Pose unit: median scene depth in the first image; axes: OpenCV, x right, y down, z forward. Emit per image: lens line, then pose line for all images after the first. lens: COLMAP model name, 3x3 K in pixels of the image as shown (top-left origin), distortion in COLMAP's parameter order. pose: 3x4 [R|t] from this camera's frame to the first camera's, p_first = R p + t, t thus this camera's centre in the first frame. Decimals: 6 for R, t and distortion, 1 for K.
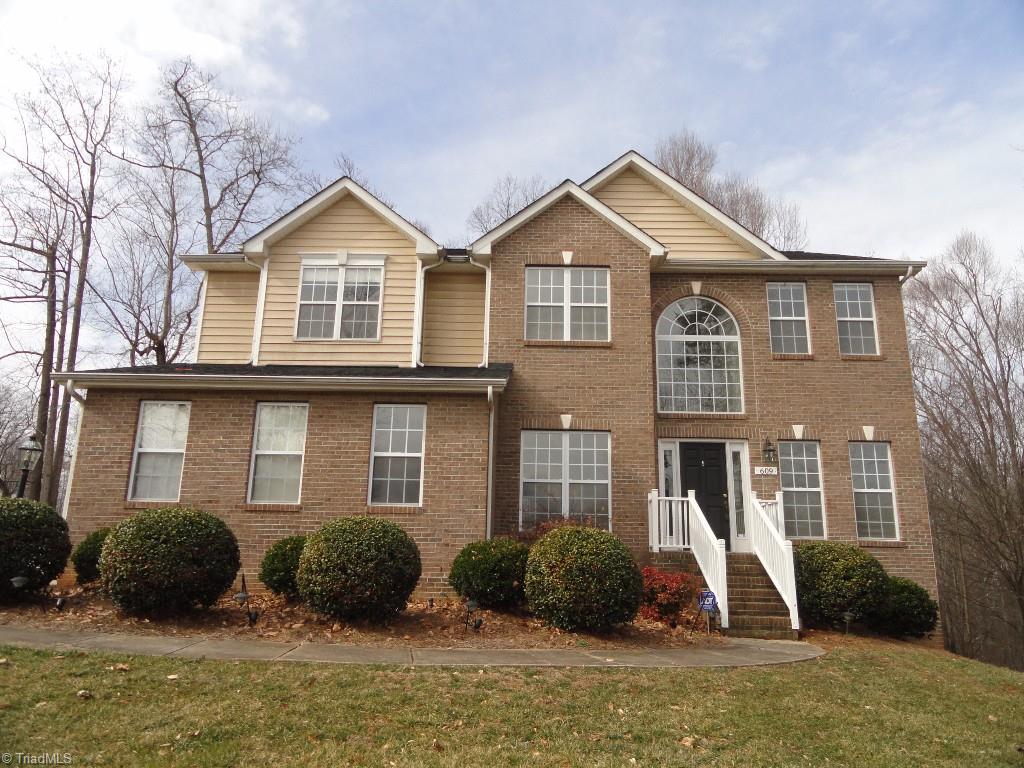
lens RADIAL K [[705.9, 0, 511.8], [0, 705.9, 382.7], [0, 0, 1]] dist [0.004232, 0.000899]
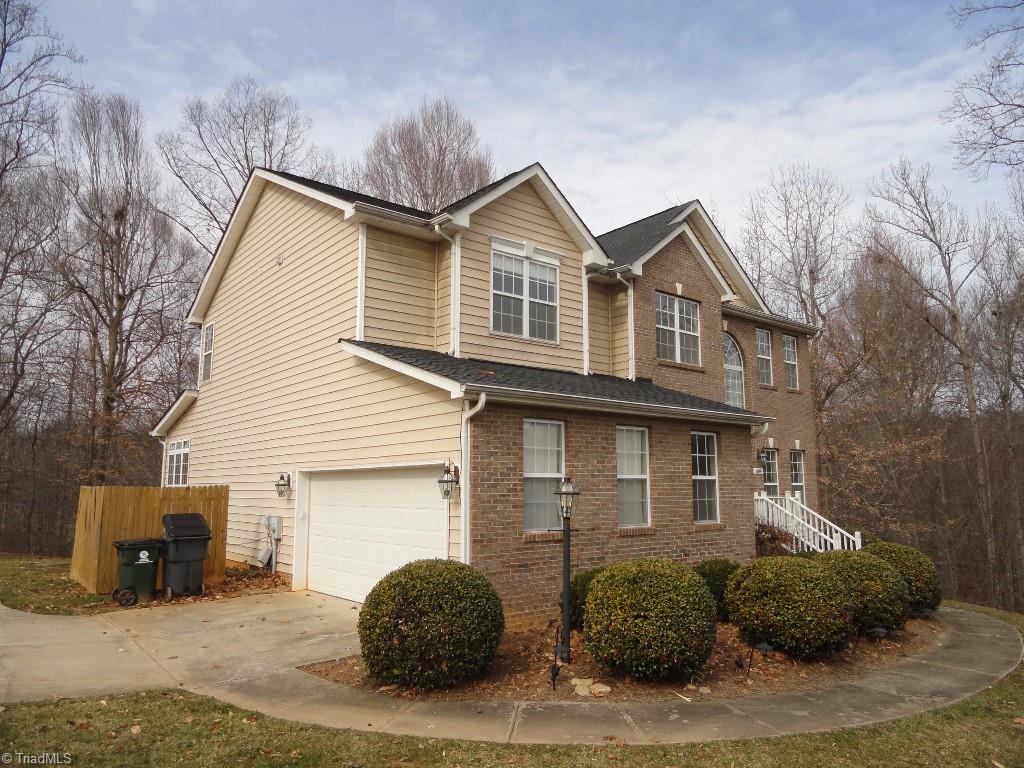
lens RADIAL K [[705.9, 0, 511.8], [0, 705.9, 382.7], [0, 0, 1]] dist [0.004232, 0.000899]
pose [[0.762610, 0.072900, 0.642738, -0.867362], [-0.142074, 0.988243, 0.056483, -0.052133], [-0.631063, -0.134391, 0.764001, 0.269743]]
